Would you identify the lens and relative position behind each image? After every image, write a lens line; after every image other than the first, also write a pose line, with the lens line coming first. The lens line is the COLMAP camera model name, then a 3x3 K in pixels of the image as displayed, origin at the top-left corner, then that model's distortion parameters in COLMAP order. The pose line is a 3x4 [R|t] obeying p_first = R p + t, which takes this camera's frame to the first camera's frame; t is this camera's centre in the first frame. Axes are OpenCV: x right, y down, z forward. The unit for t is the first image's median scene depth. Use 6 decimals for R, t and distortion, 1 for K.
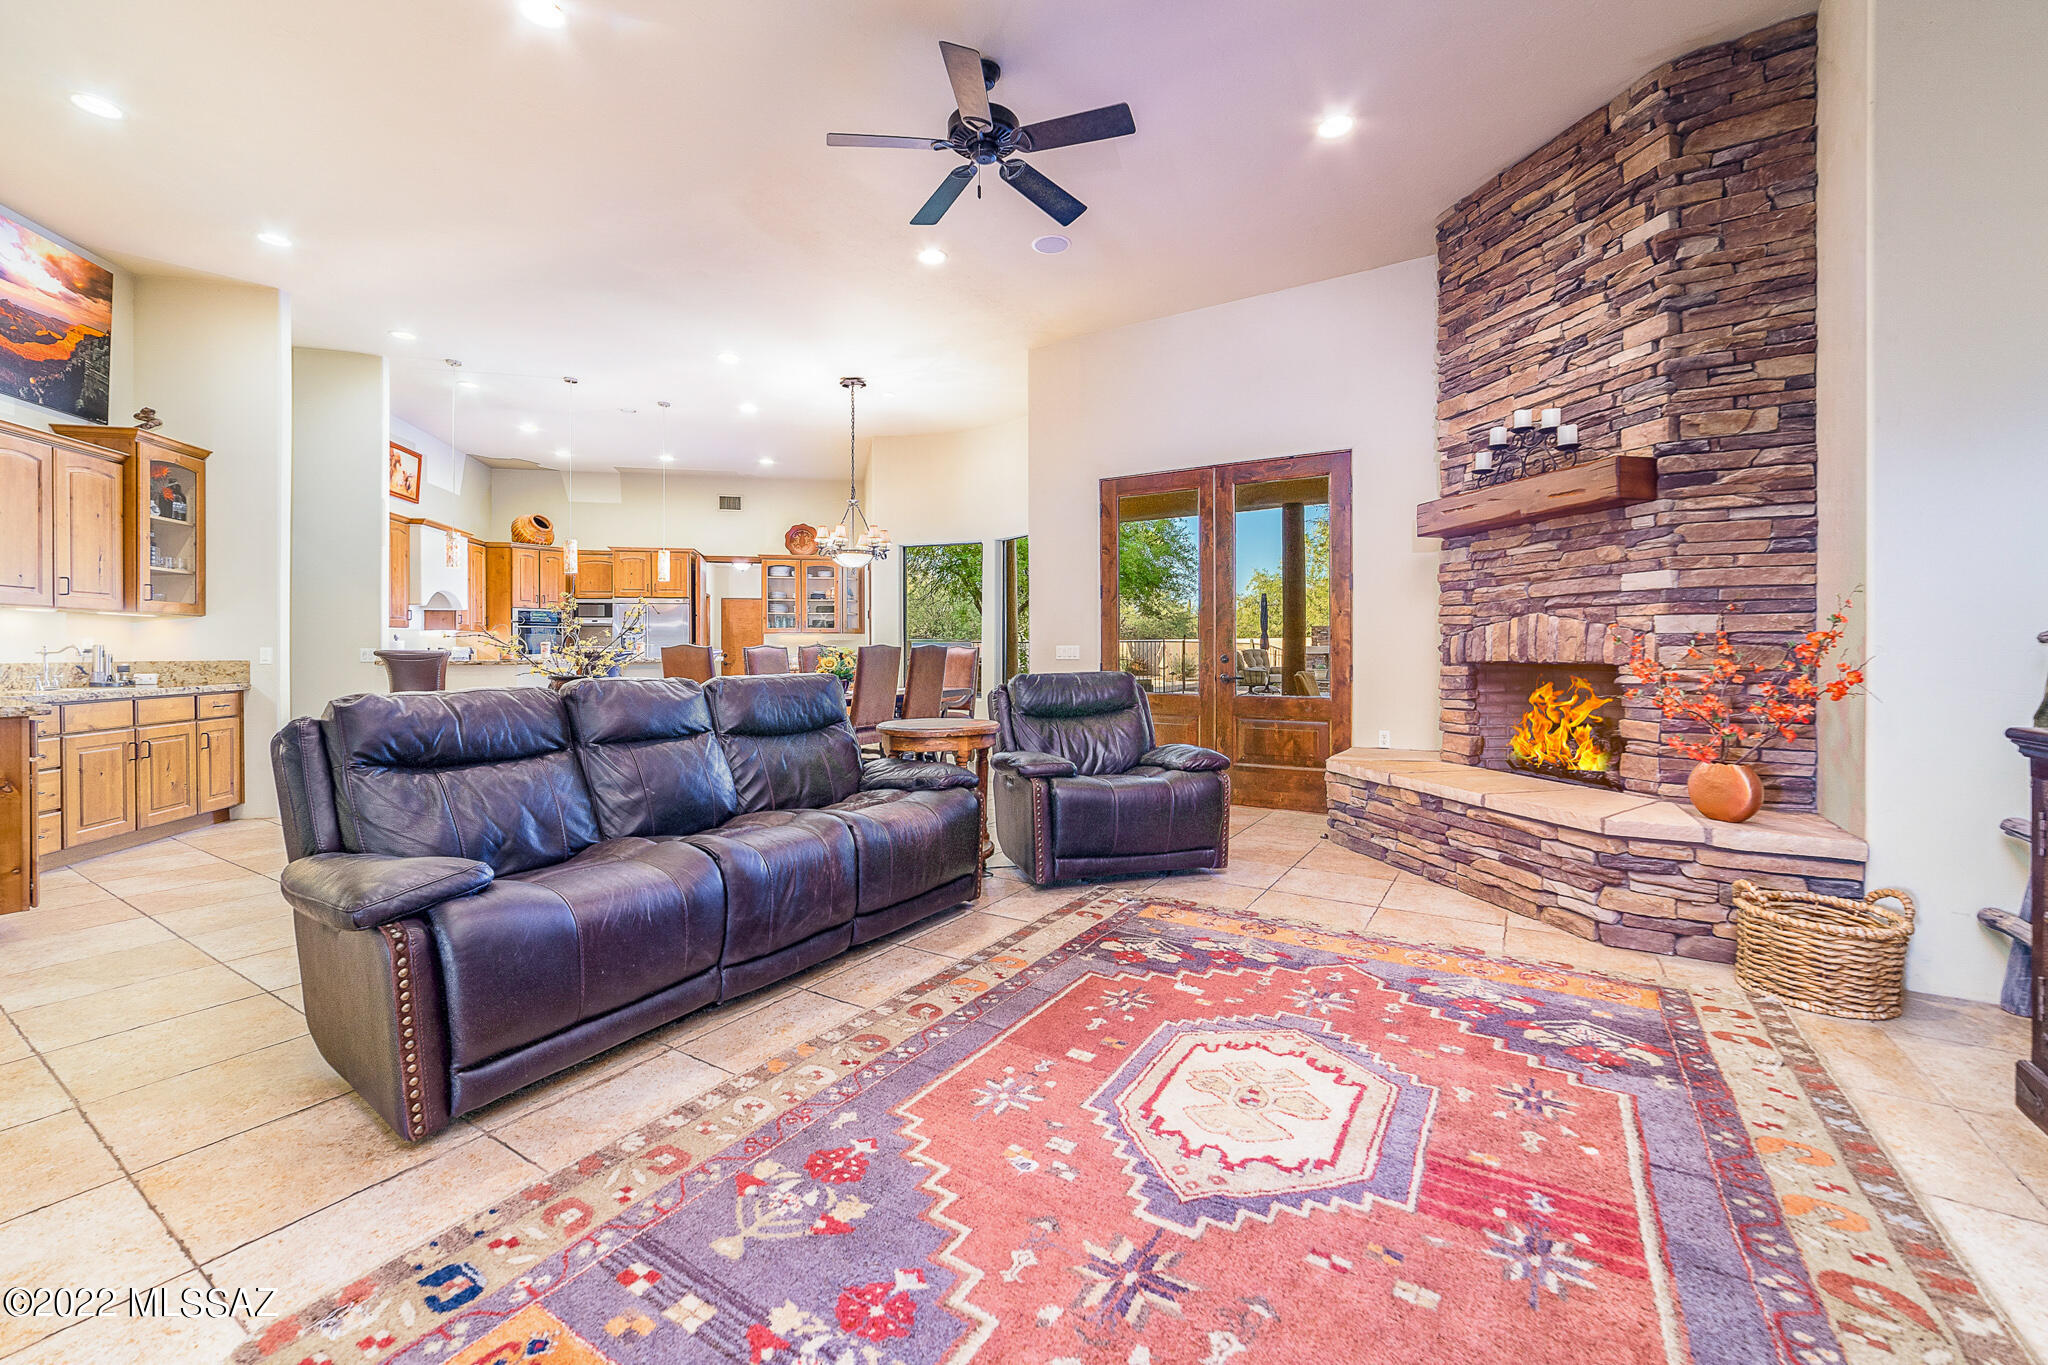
lens RADIAL K [[824.5, 0, 1037.0], [0, 824.5, 647.3], [0, 0, 1]] dist [-0.026784, 0.009936]
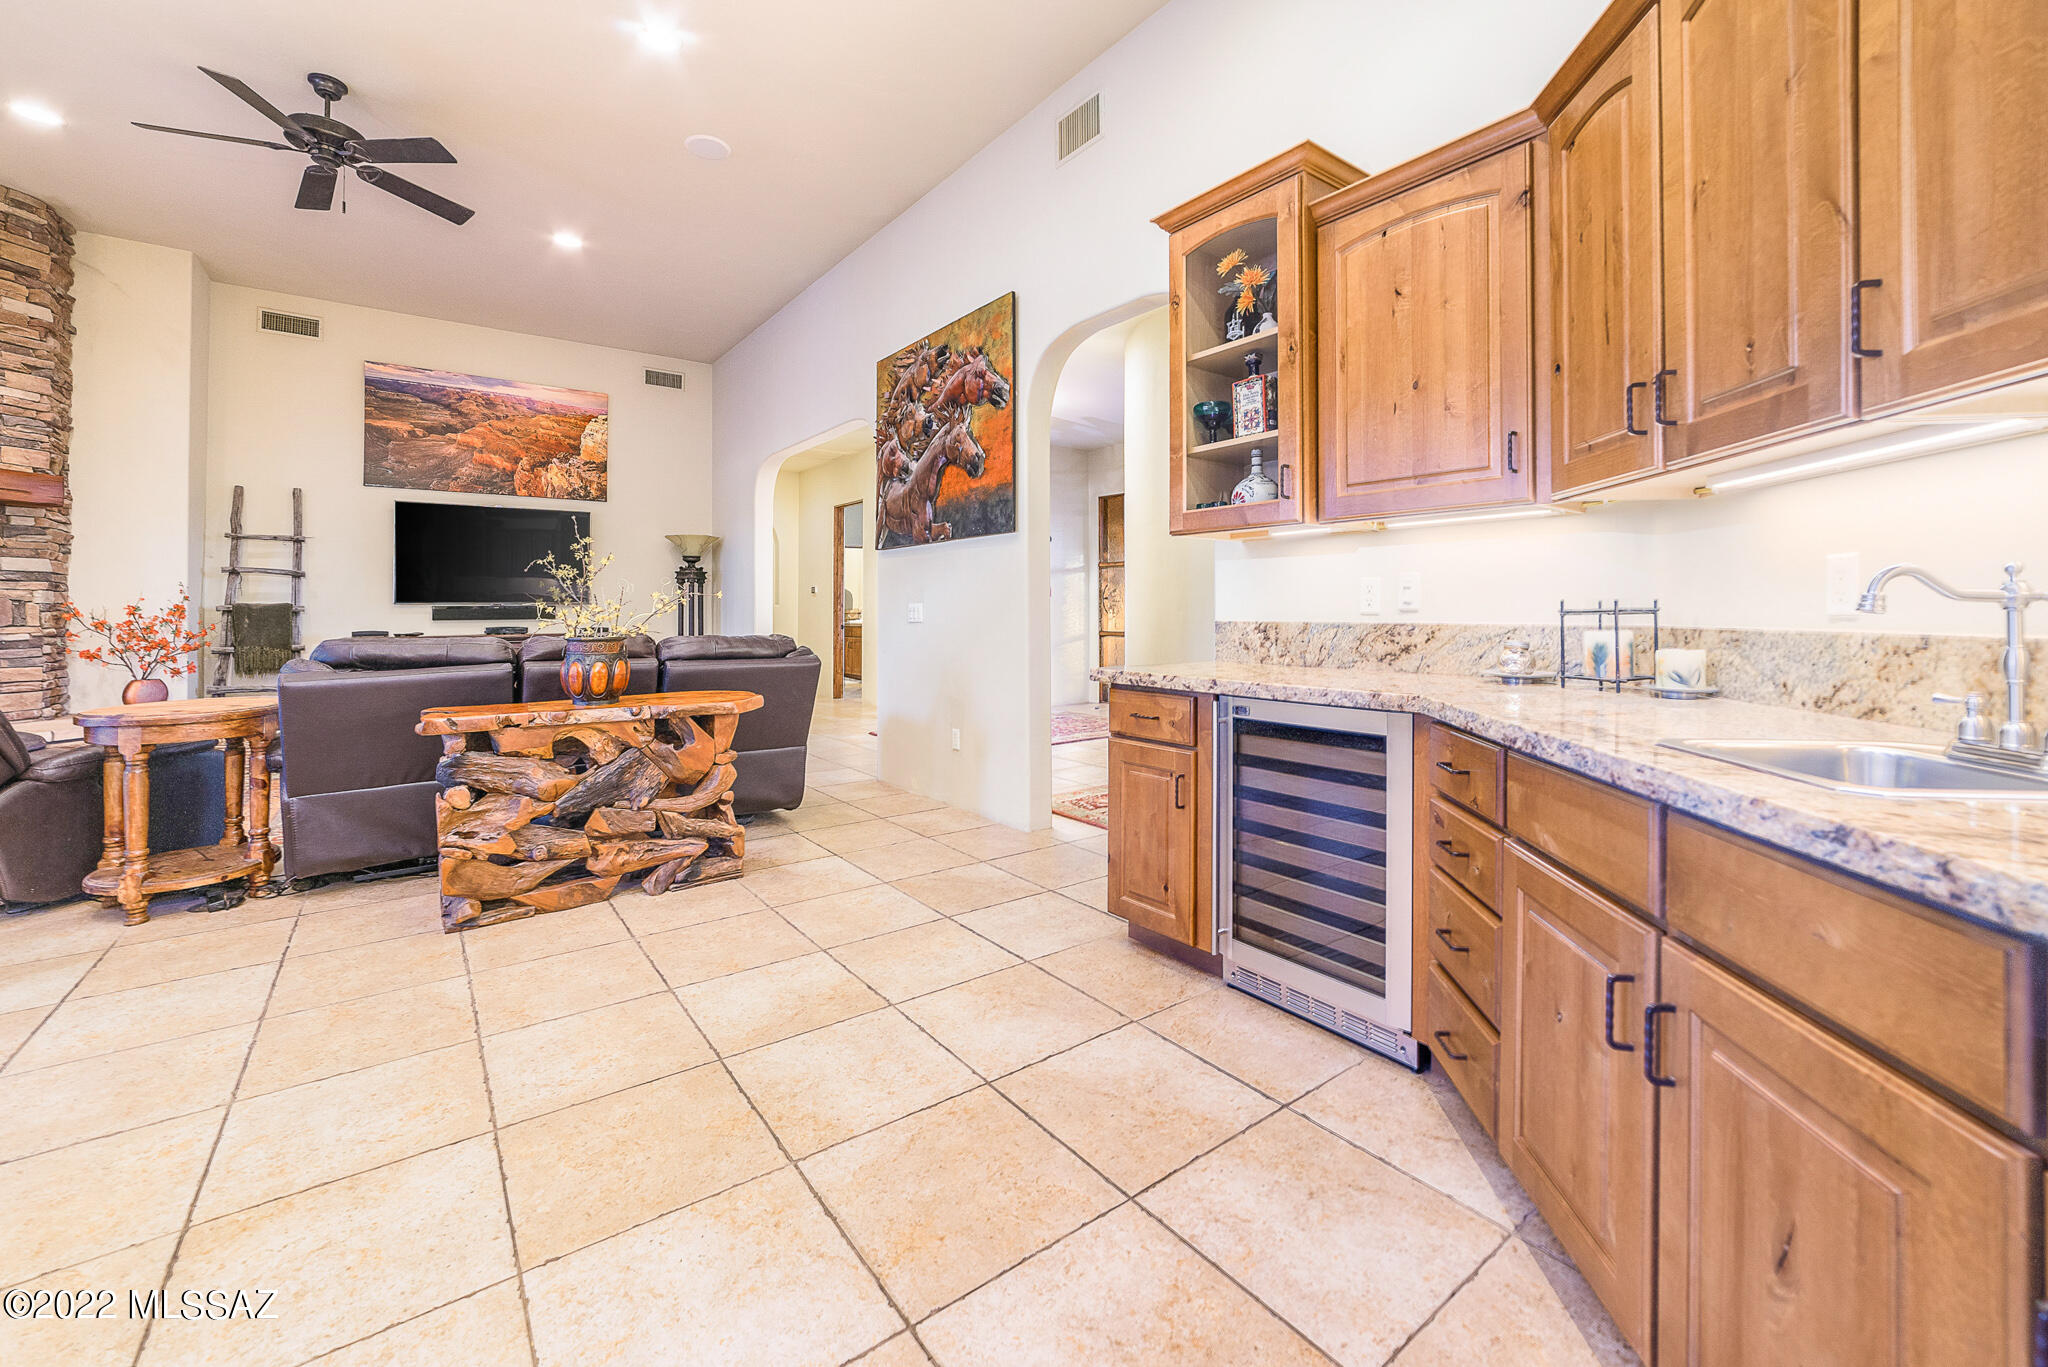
lens RADIAL K [[824.5, 0, 996.3], [0, 824.5, 599.9], [0, 0, 1]] dist [-0.026784, 0.009936]
pose [[-0.917866, 0.012105, 0.396706, -1.175068], [0.005356, 0.999822, -0.018116, 0.010300], [-0.396855, -0.014504, -0.917767, 1.462099]]
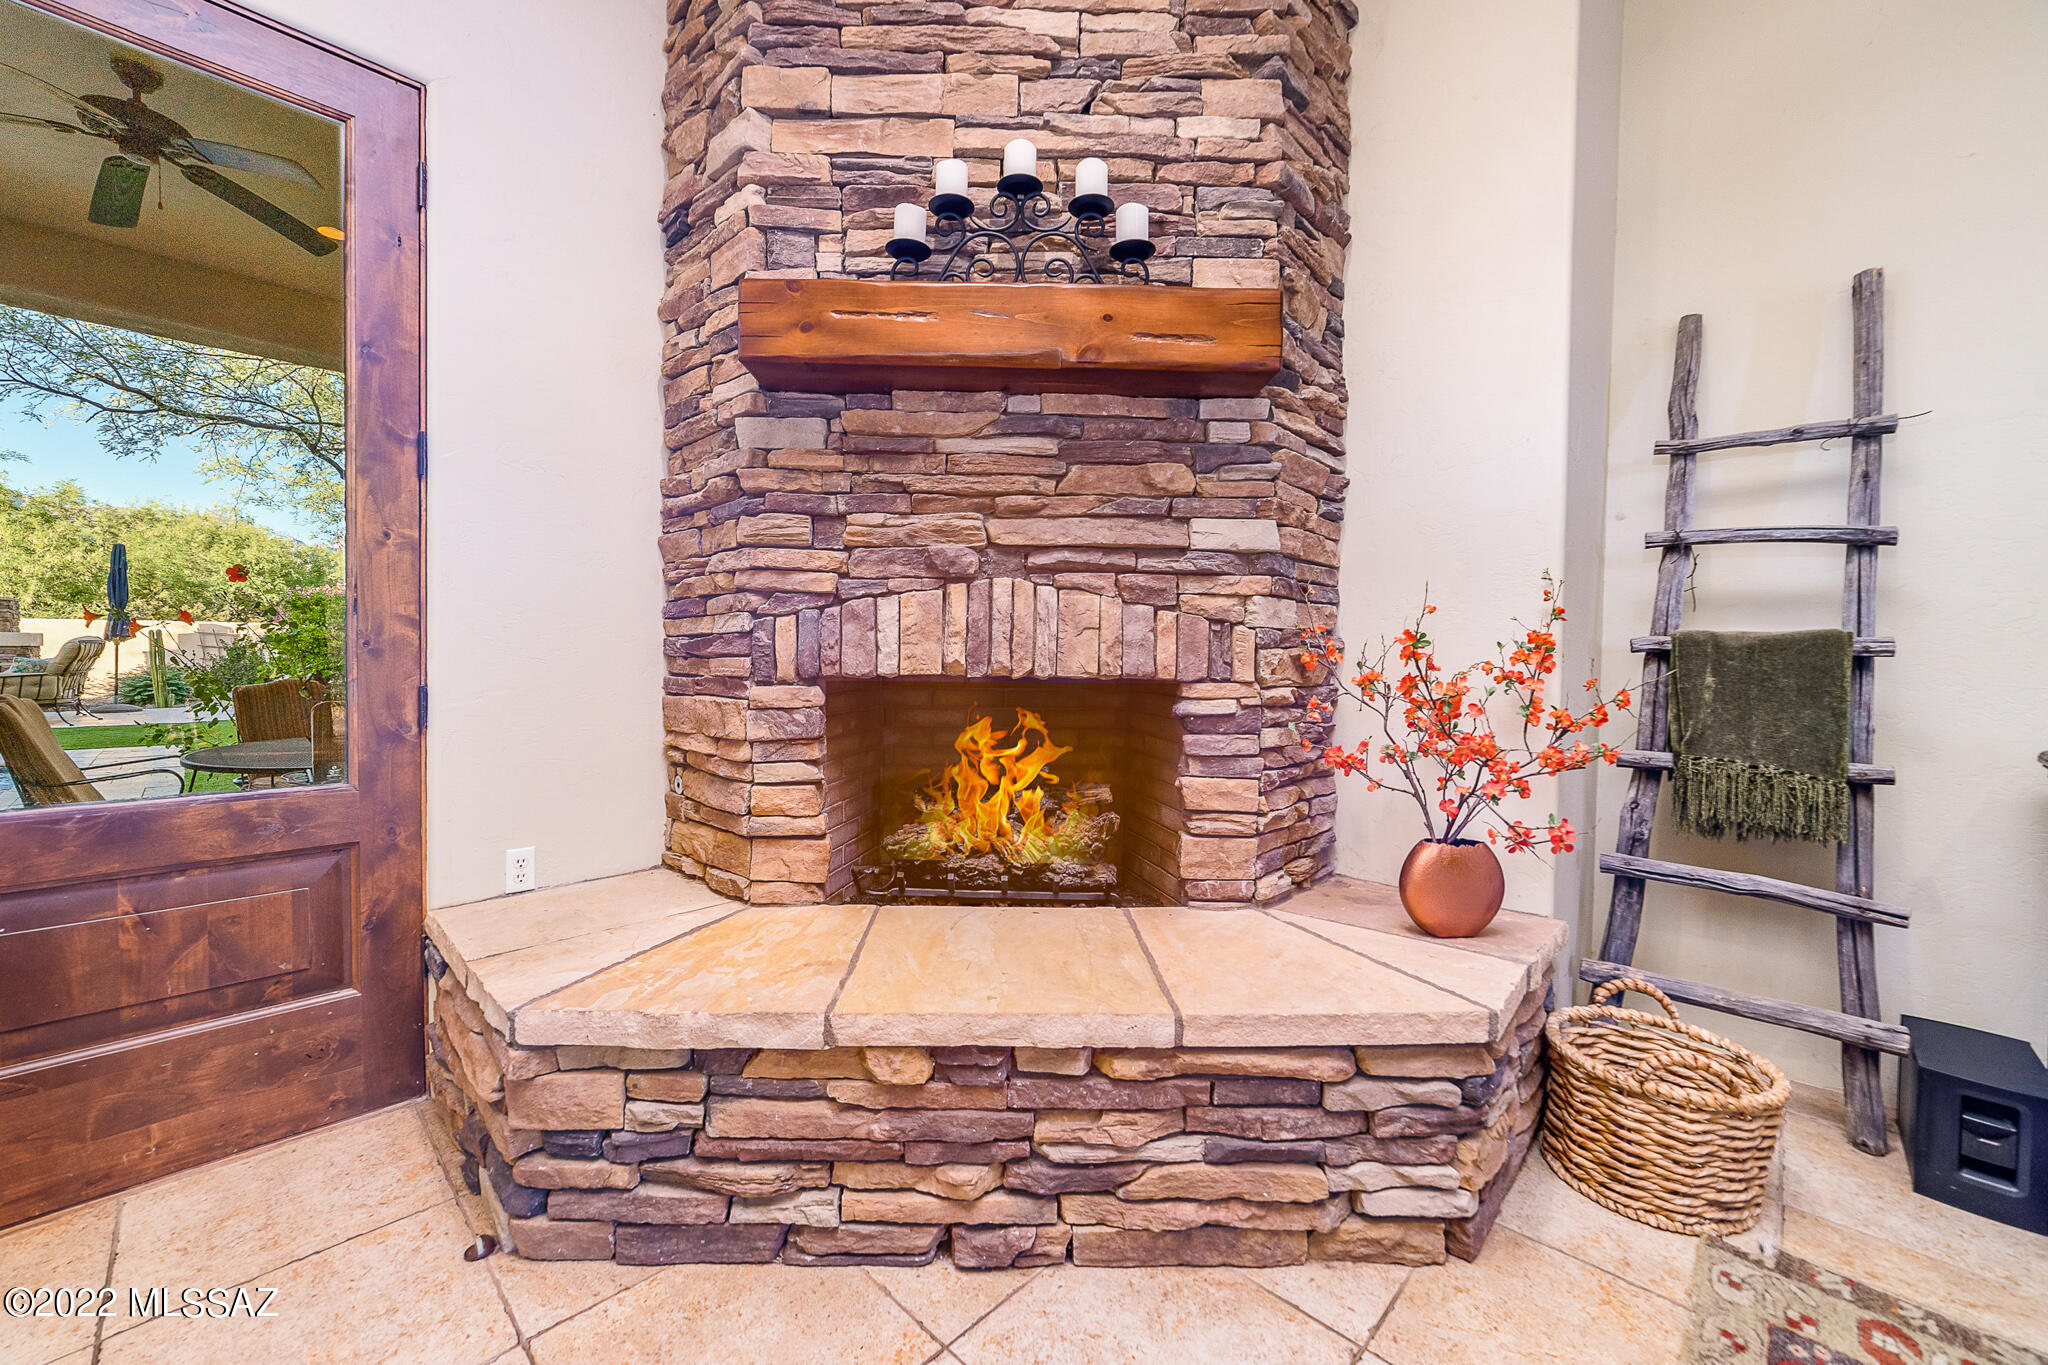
lens RADIAL K [[824.5, 0, 1017.8], [0, 824.5, 671.6], [0, 0, 1]] dist [-0.026784, 0.009936]
pose [[0.232218, -0.023541, 0.972379, 0.131776], [-0.016439, 0.999469, 0.028123, 0.000820], [-0.972525, -0.022516, 0.231708, 0.924713]]
